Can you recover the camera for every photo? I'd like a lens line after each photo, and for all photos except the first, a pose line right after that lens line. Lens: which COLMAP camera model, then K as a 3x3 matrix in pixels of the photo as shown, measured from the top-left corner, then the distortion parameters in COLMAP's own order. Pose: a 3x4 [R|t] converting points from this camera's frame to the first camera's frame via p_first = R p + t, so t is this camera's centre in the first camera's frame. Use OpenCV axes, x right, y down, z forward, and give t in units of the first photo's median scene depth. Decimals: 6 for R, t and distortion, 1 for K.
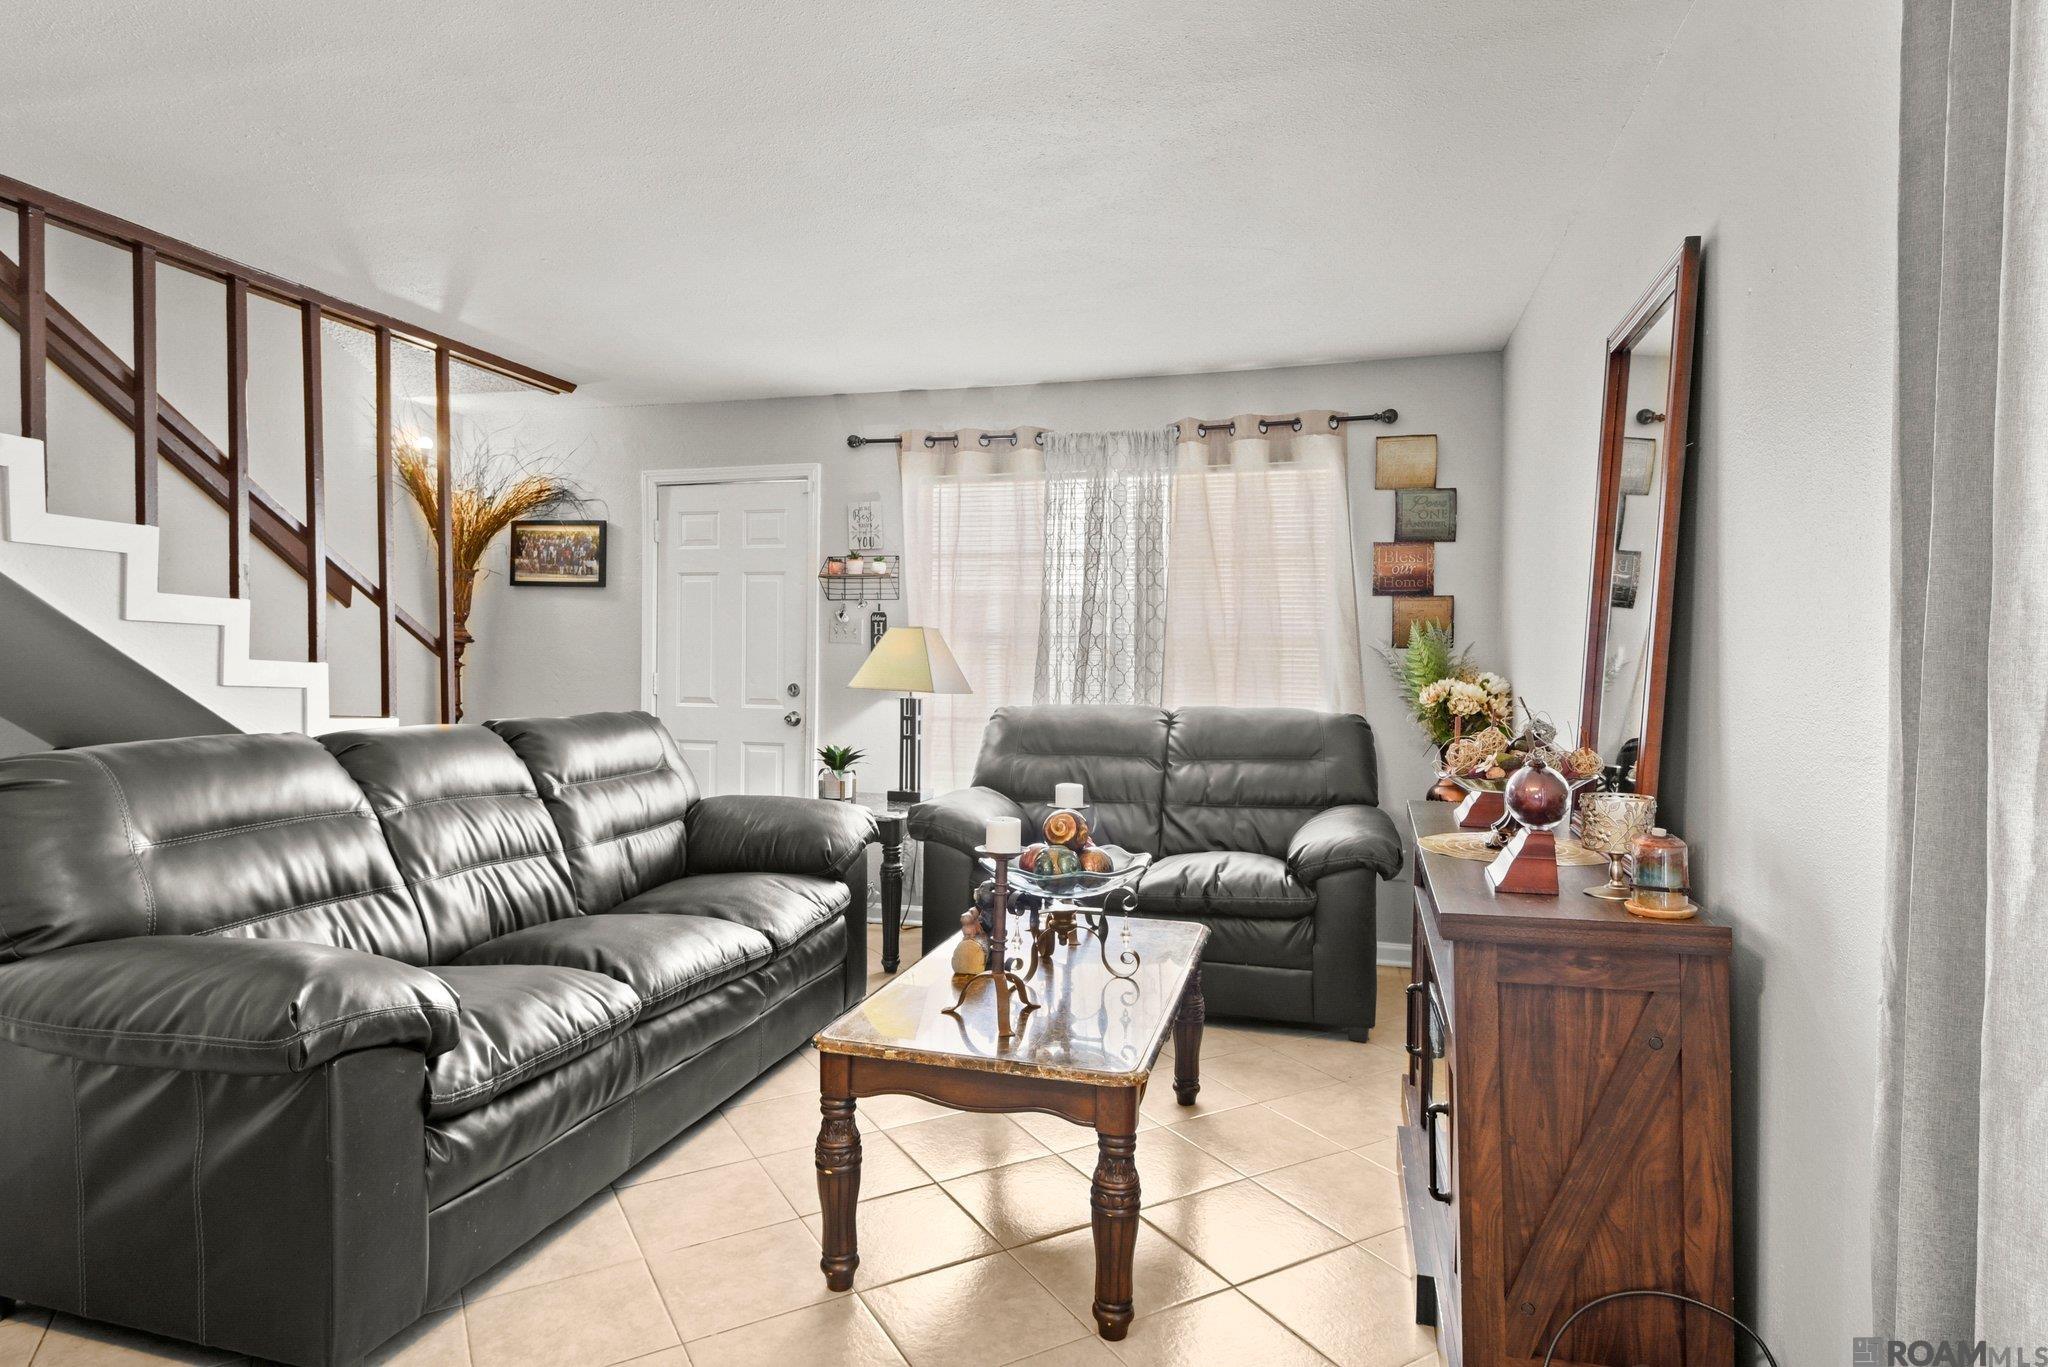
lens RADIAL K [[1105.0, 0, 1022.4], [0, 1105.0, 653.7], [0, 0, 1]] dist [0.001277, -0.000431]
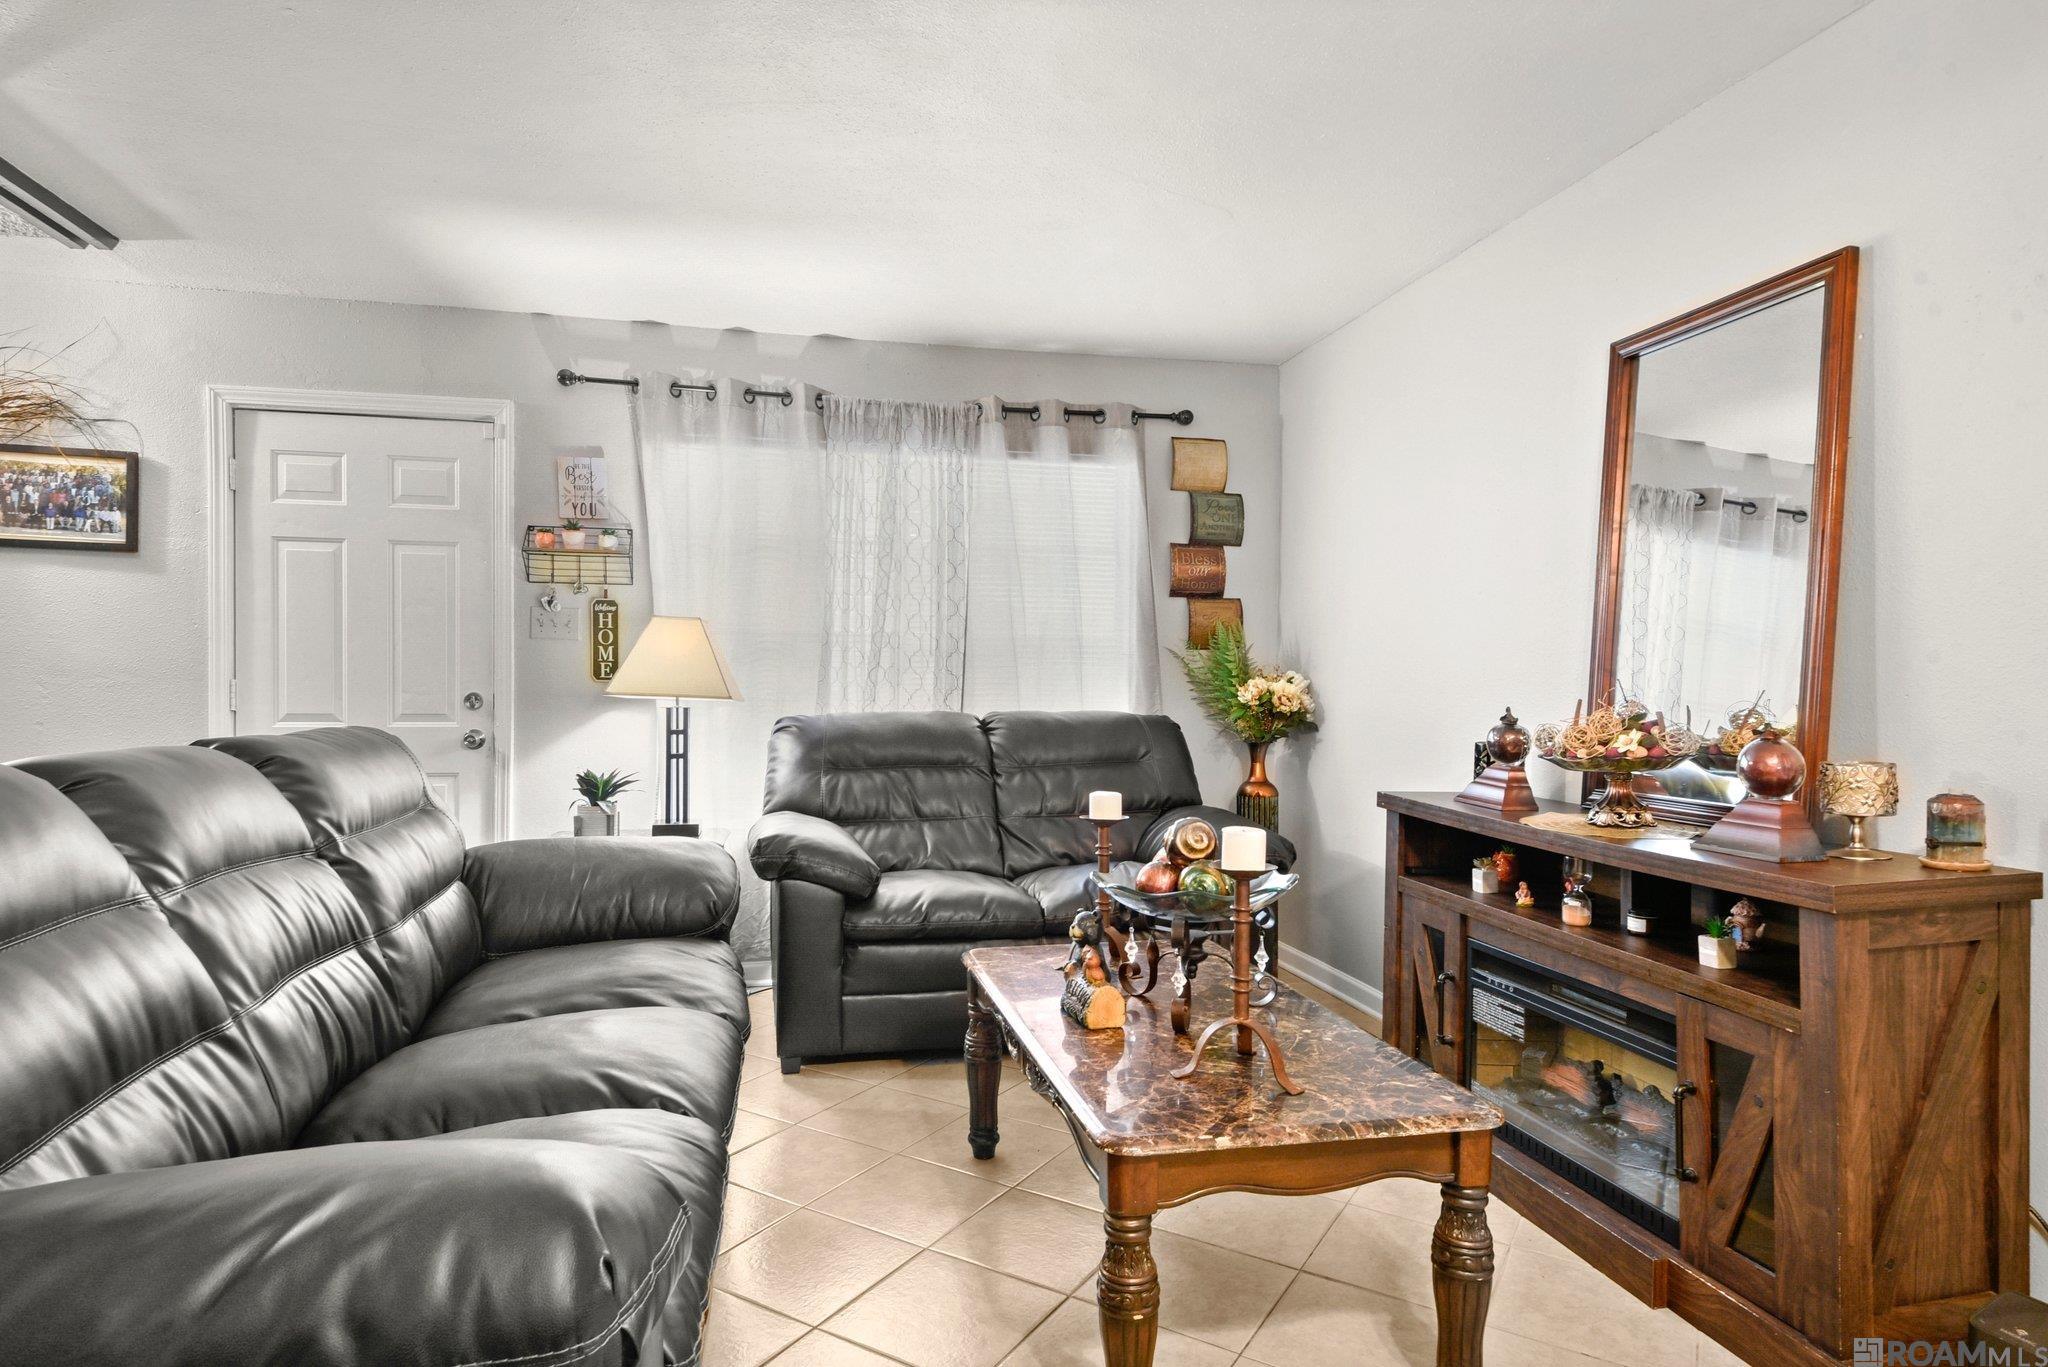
lens RADIAL K [[1124.4, 0, 1024.0], [0, 1124.4, 683.5], [0, 0, 1]] dist [-0.001052, -0.001818]
pose [[0.882350, -0.001904, 0.470591, -0.271601], [-0.000993, 0.999982, 0.005908, 0.018728], [-0.470593, -0.005680, 0.882332, 0.172397]]
